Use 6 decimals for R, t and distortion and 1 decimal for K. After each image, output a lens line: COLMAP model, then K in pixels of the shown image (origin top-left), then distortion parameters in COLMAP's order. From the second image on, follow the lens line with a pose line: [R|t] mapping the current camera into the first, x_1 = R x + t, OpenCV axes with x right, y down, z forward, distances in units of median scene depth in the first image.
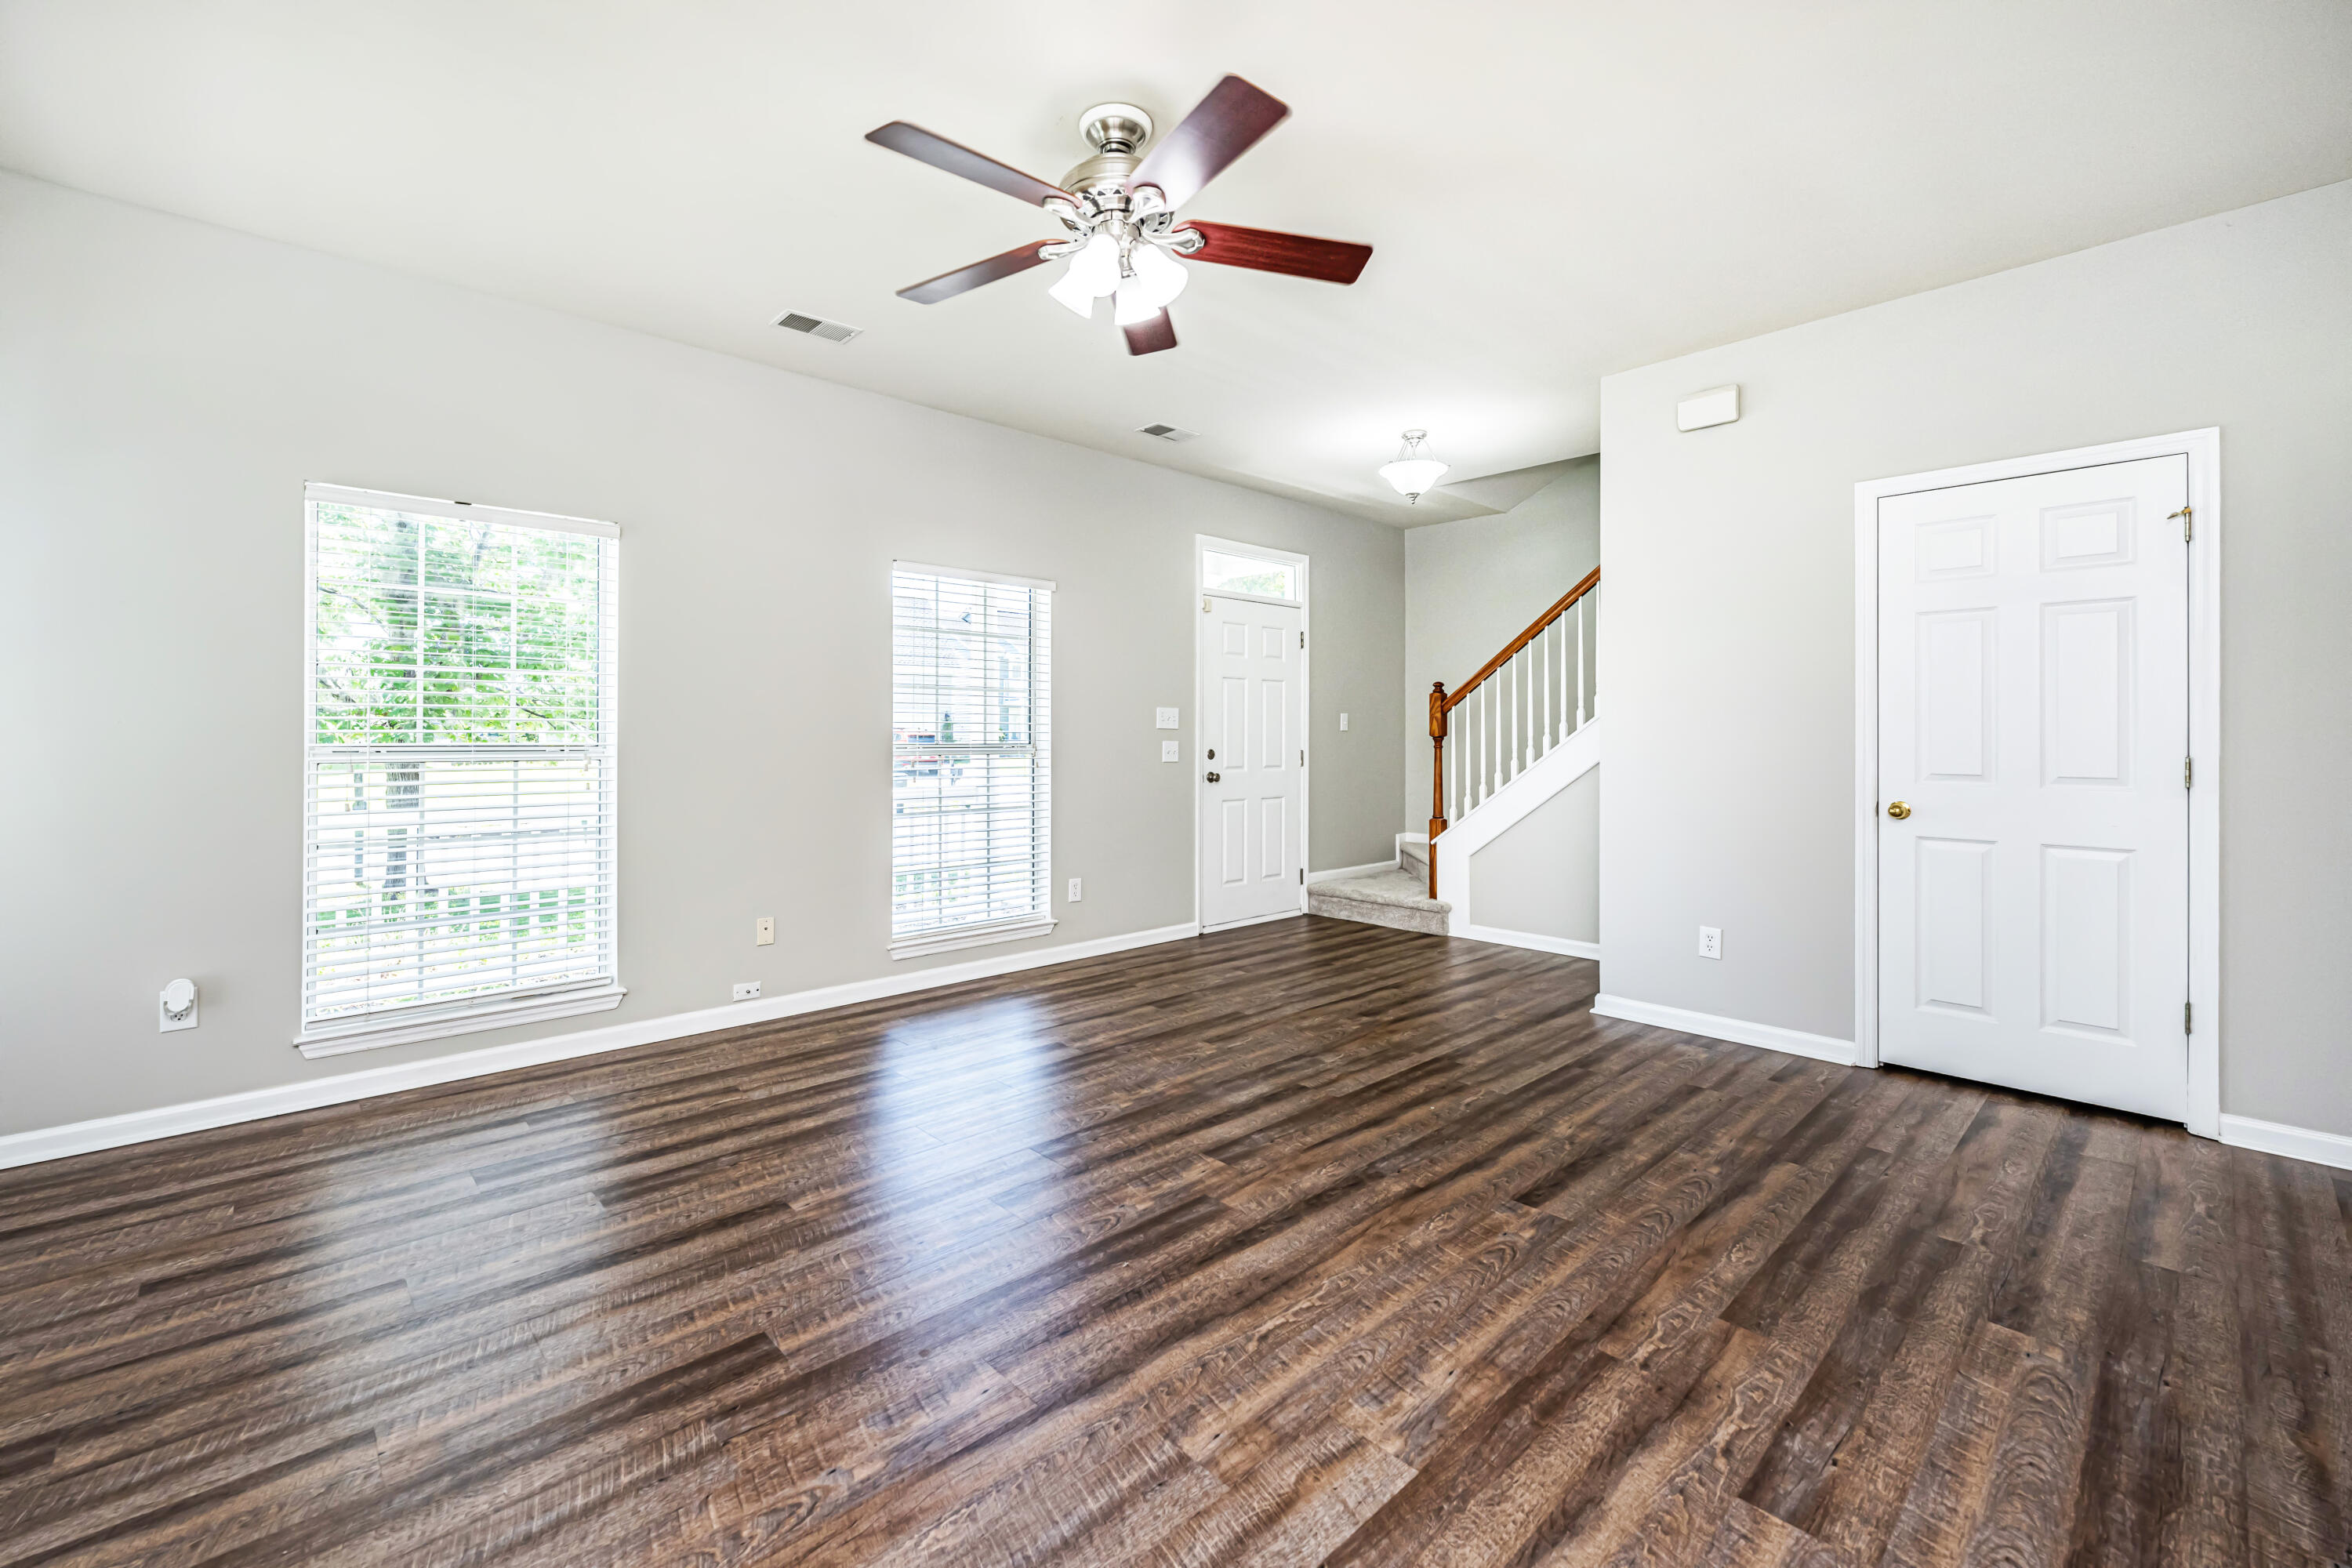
lens RADIAL K [[970.2, 0, 1136.2], [0, 970.2, 734.2], [0, 0, 1]] dist [-0.002608, 0.000870]
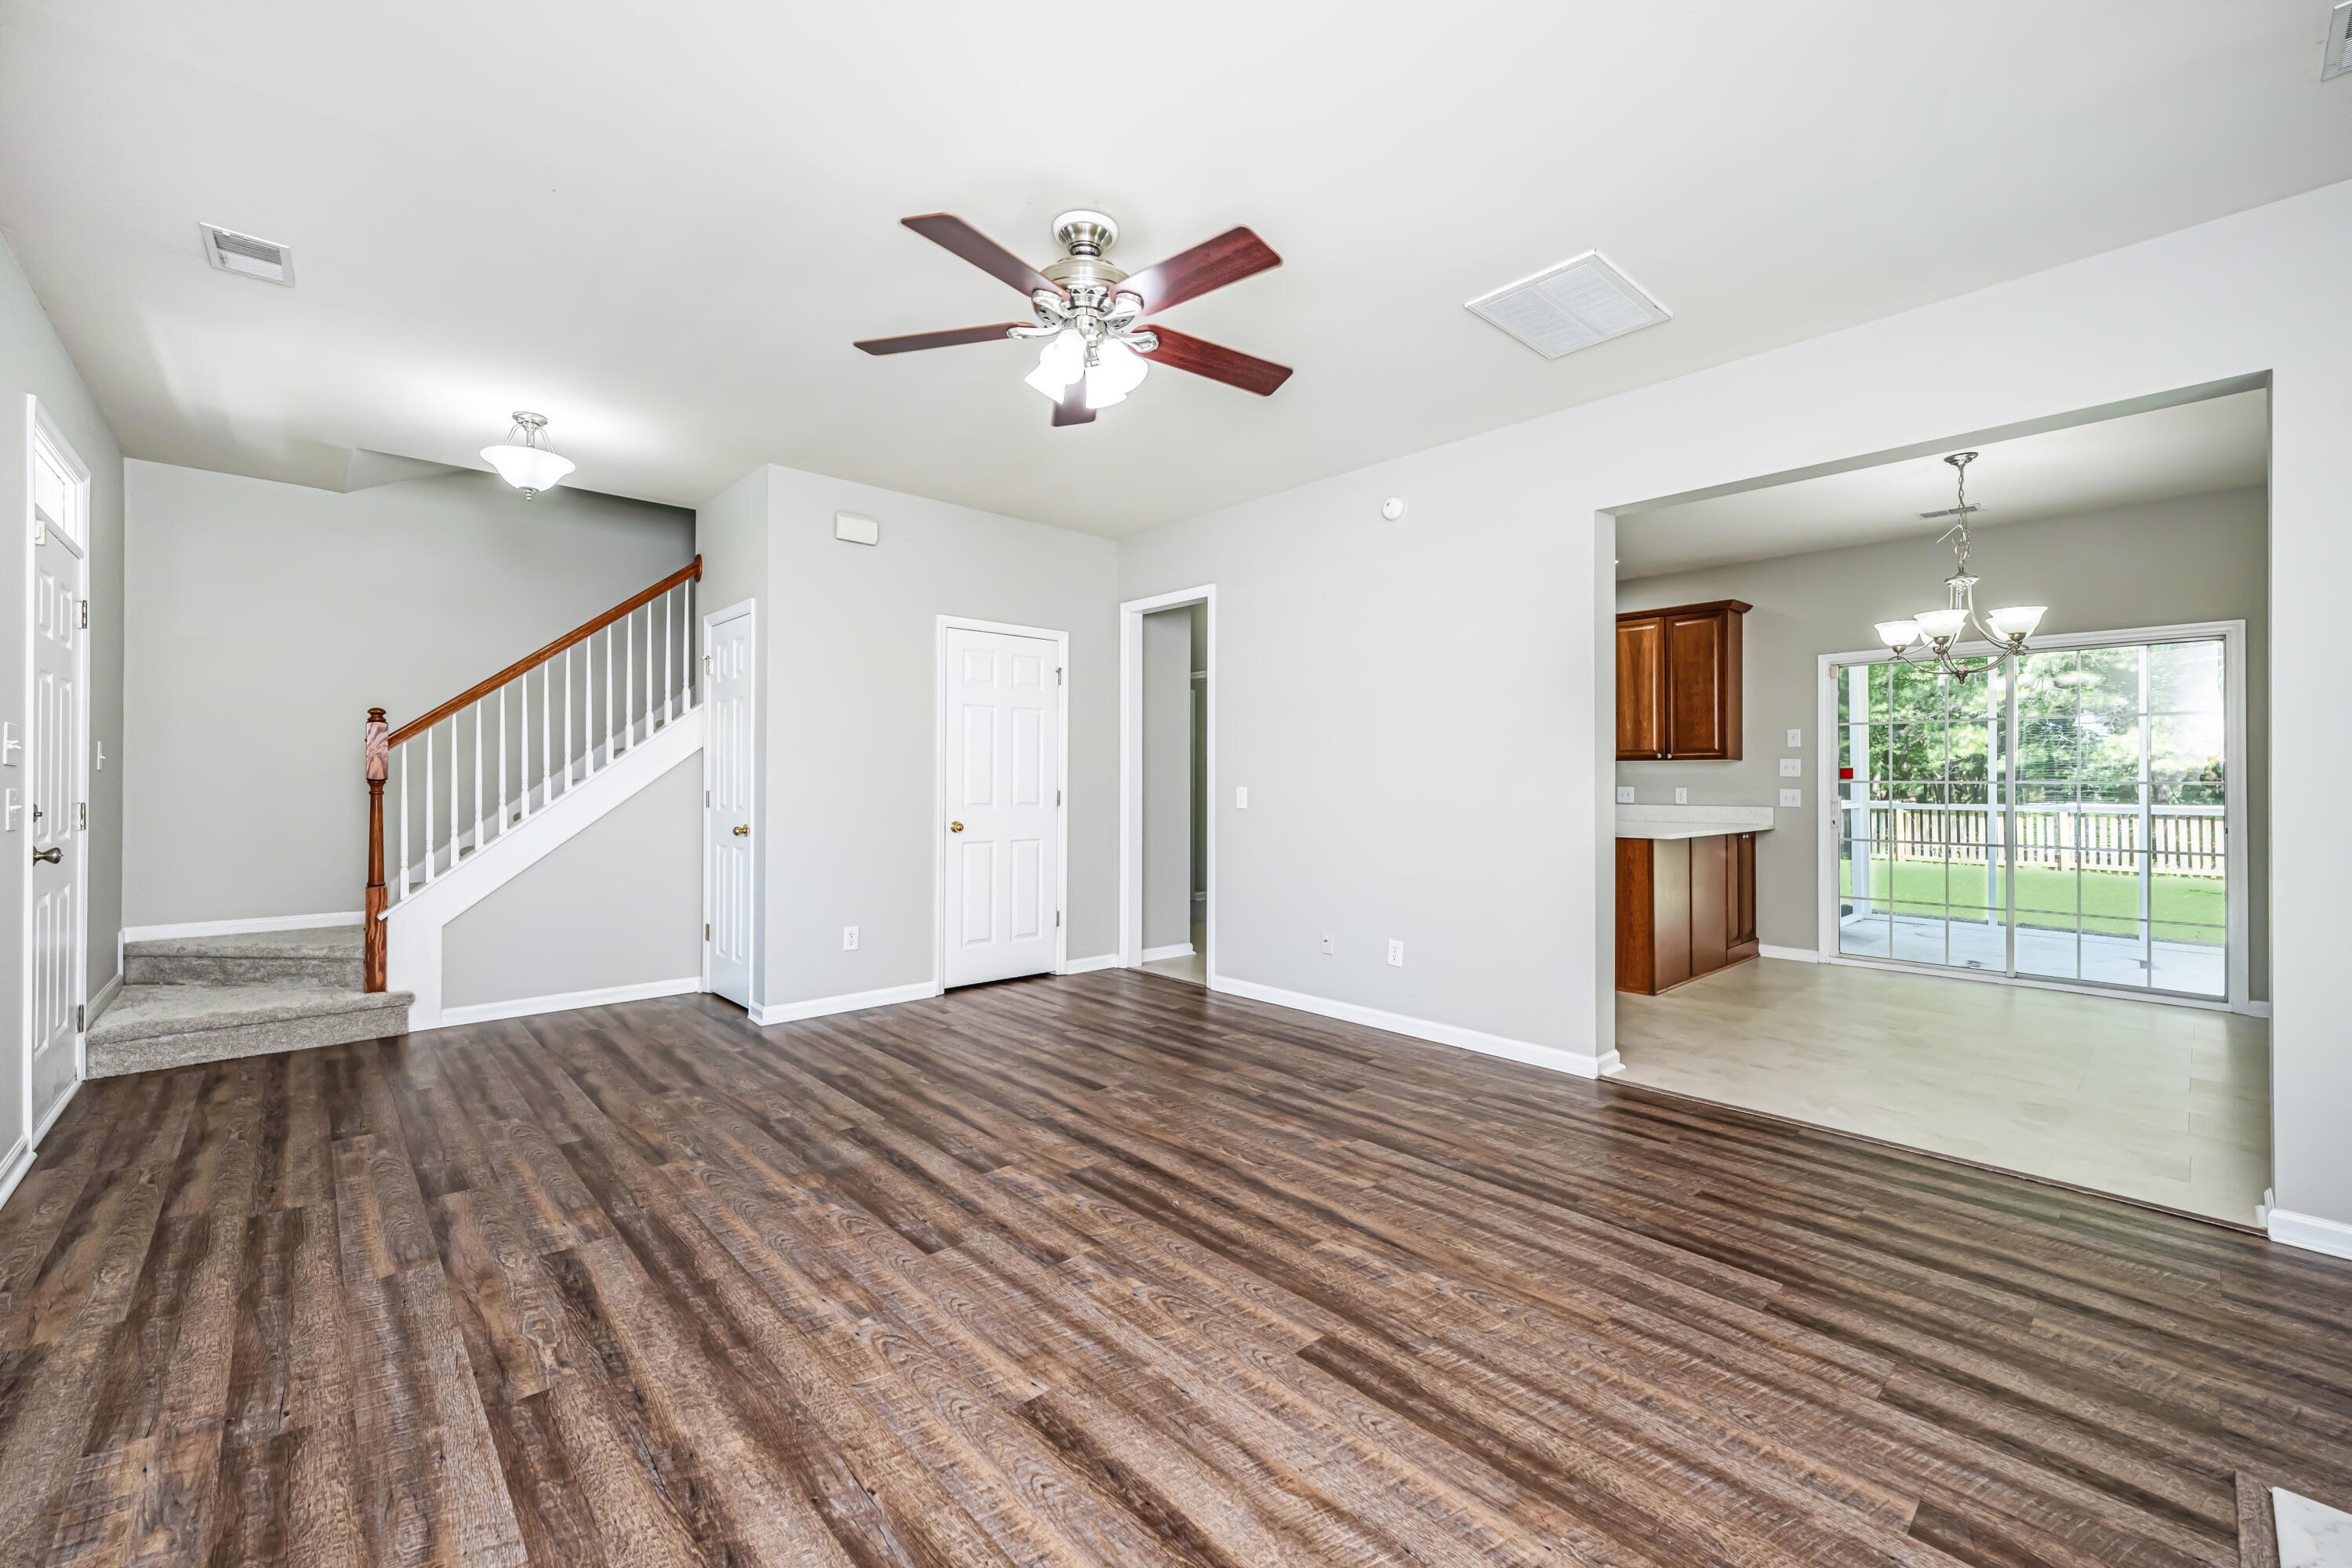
lens RADIAL K [[970.2, 0, 1187.0], [0, 970.2, 779.9], [0, 0, 1]] dist [-0.002608, 0.000870]
pose [[-0.016255, 0.000052, 0.999868, -1.259604], [-0.003238, 0.999995, -0.000105, 0.001680], [-0.999863, -0.003239, -0.016255, 1.006609]]
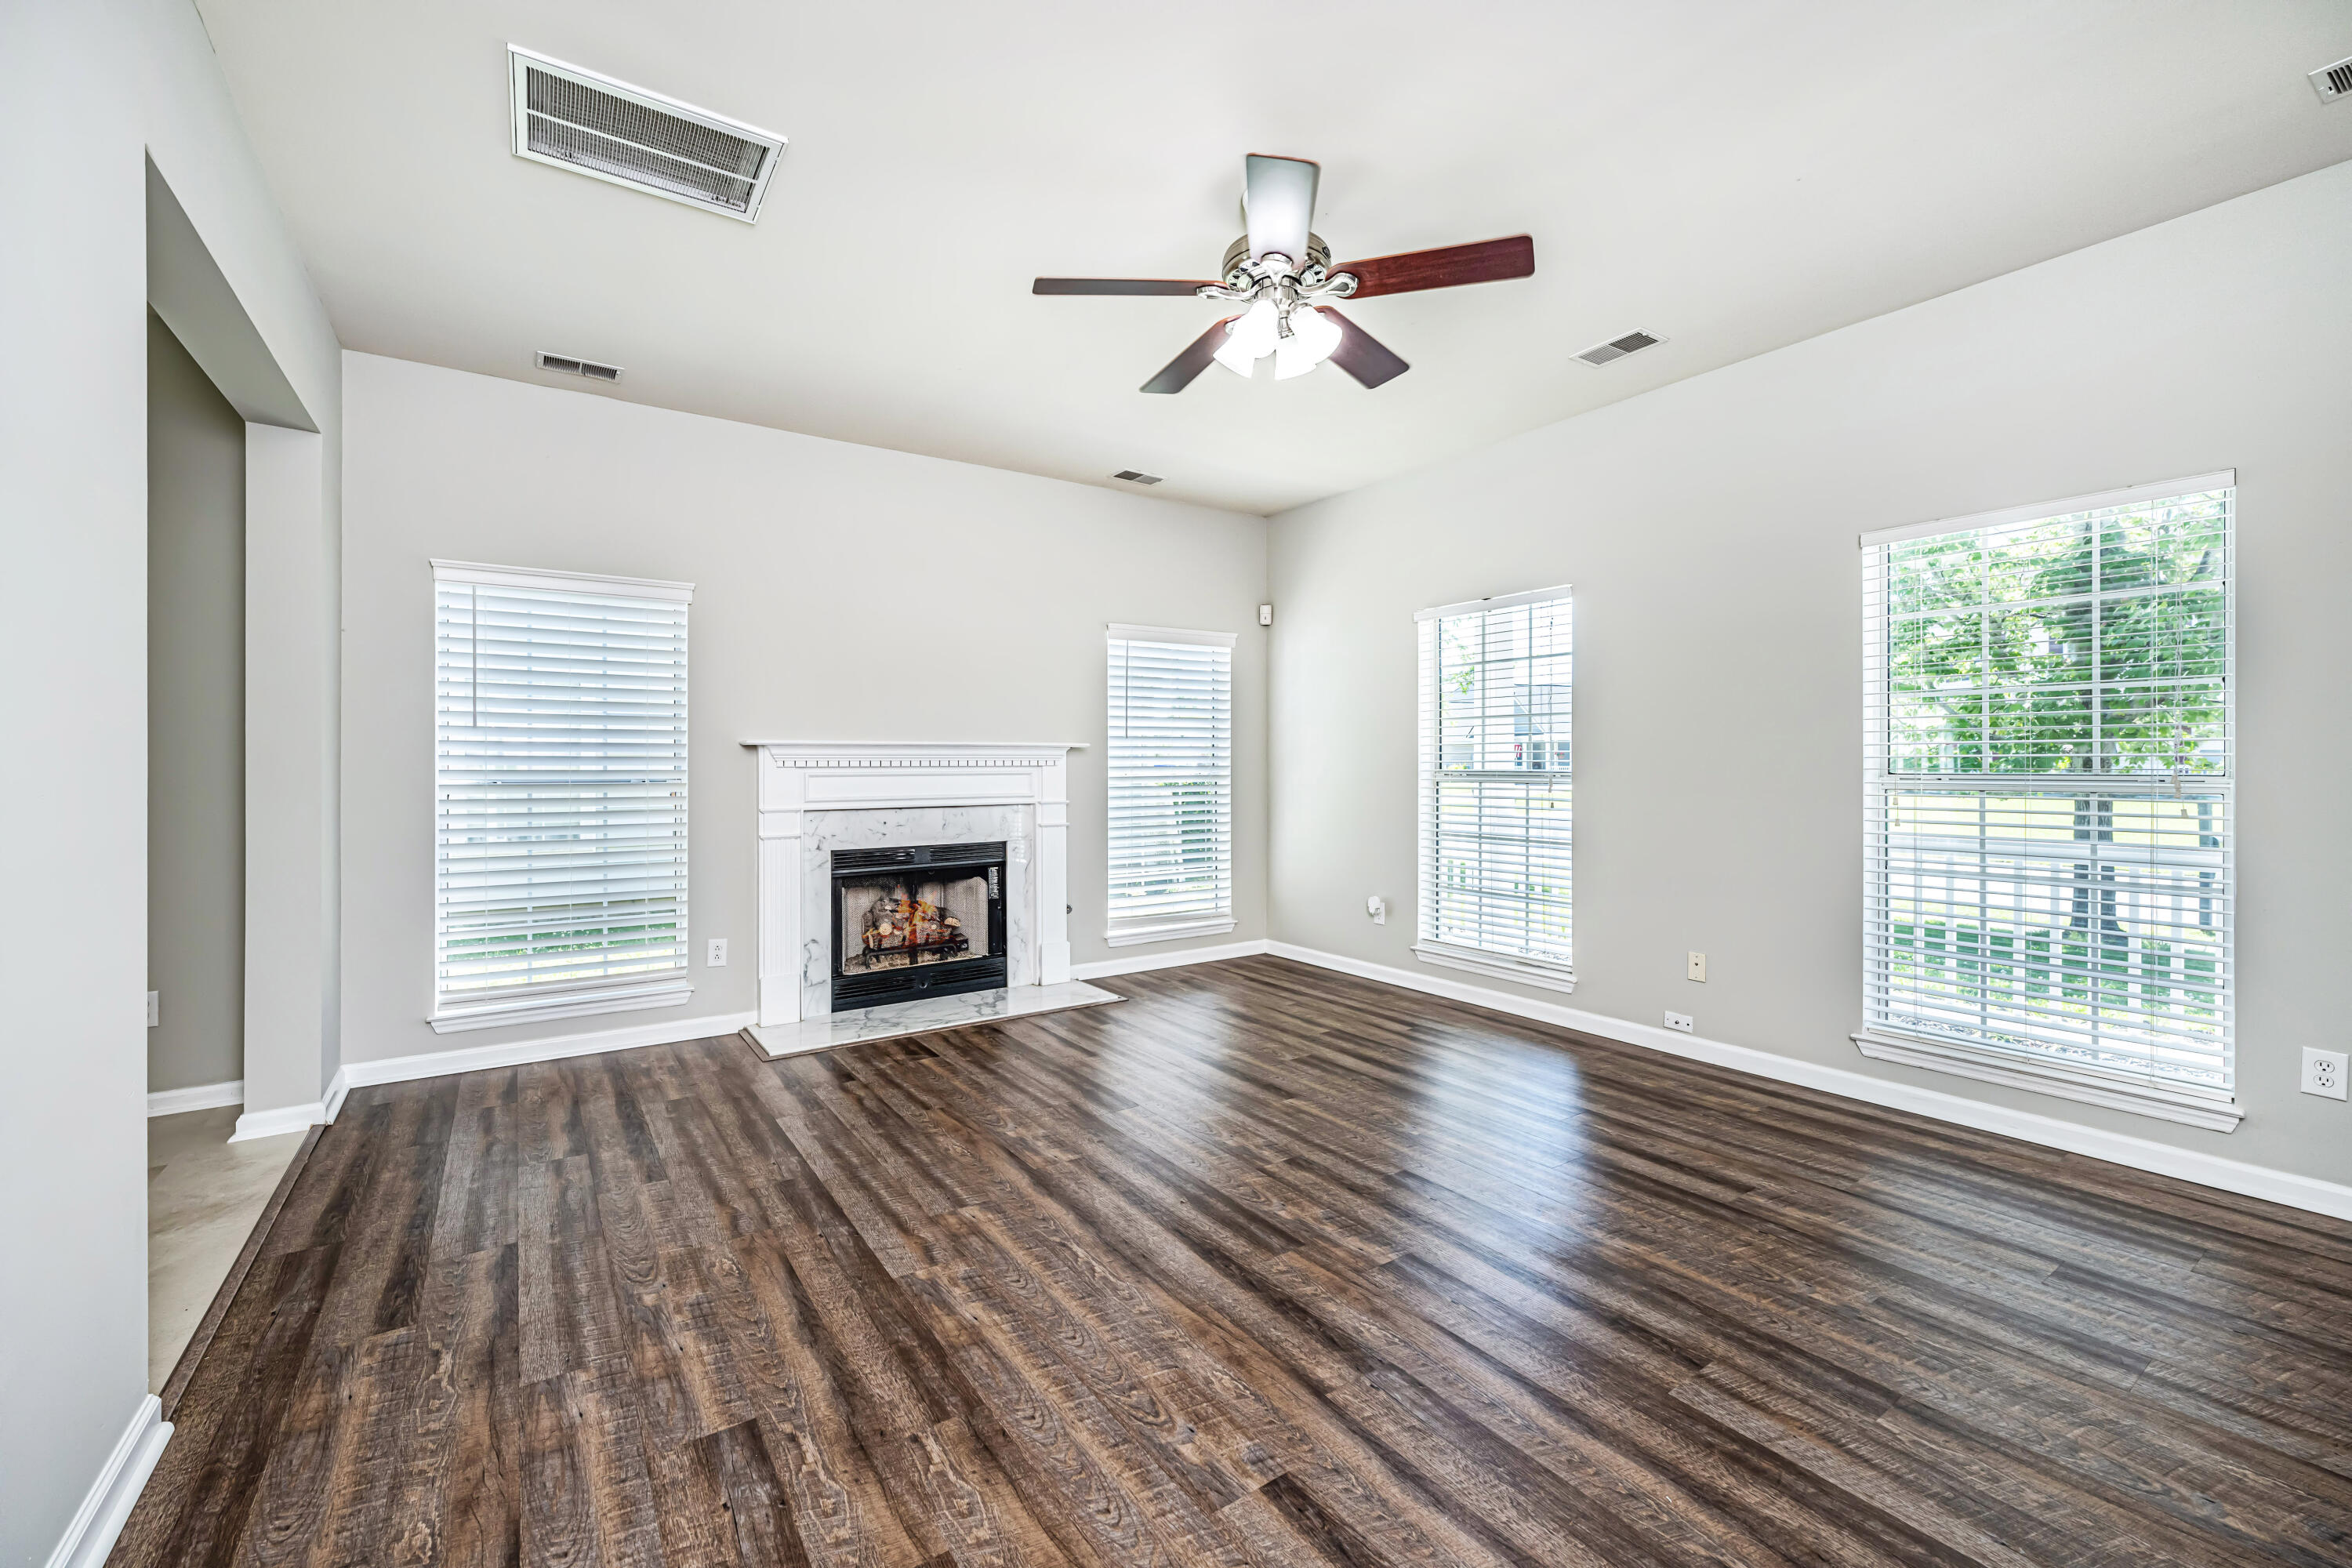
lens RADIAL K [[970.2, 0, 1179.9], [0, 970.2, 768.4], [0, 0, 1]] dist [-0.002608, 0.000870]
pose [[-0.129268, 0.003809, -0.991602, 1.186815], [0.002690, 0.999990, 0.003490, 0.003032], [0.991606, -0.002217, -0.129277, 1.153062]]
